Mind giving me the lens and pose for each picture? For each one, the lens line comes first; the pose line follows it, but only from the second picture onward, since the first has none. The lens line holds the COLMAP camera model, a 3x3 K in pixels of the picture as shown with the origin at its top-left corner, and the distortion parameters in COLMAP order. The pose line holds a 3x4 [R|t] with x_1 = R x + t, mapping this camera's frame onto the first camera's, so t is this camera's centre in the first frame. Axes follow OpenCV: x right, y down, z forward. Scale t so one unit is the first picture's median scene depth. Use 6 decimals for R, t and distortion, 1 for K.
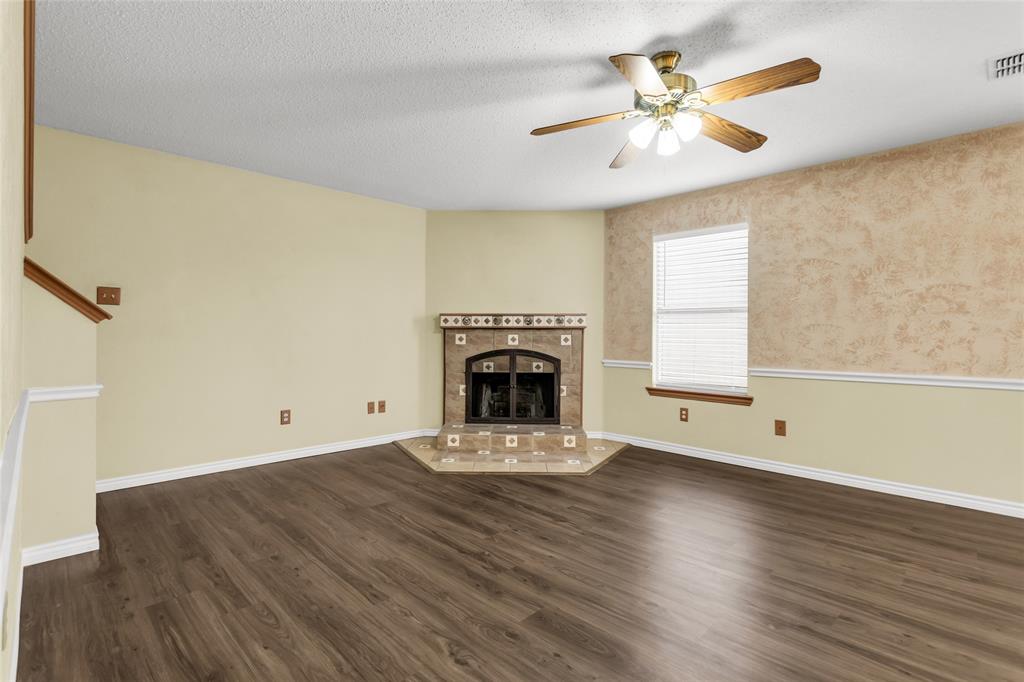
lens RADIAL K [[483.0, 0, 516.0], [0, 483.0, 329.2], [0, 0, 1]] dist [-0.009698, 0.005242]
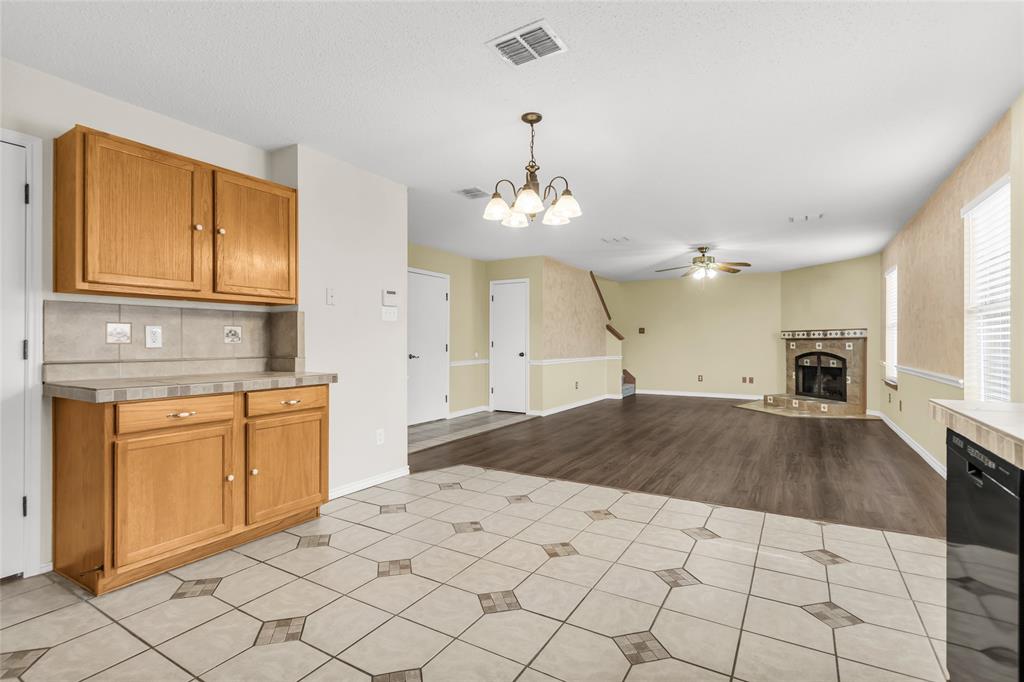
lens RADIAL K [[483.0, 0, 509.6], [0, 483.0, 340.2], [0, 0, 1]] dist [-0.009698, 0.005242]
pose [[0.245466, -0.008594, -0.969367, 1.309186], [0.012208, 0.999909, -0.005773, -0.000638], [0.969328, -0.010417, 0.245548, -0.397252]]
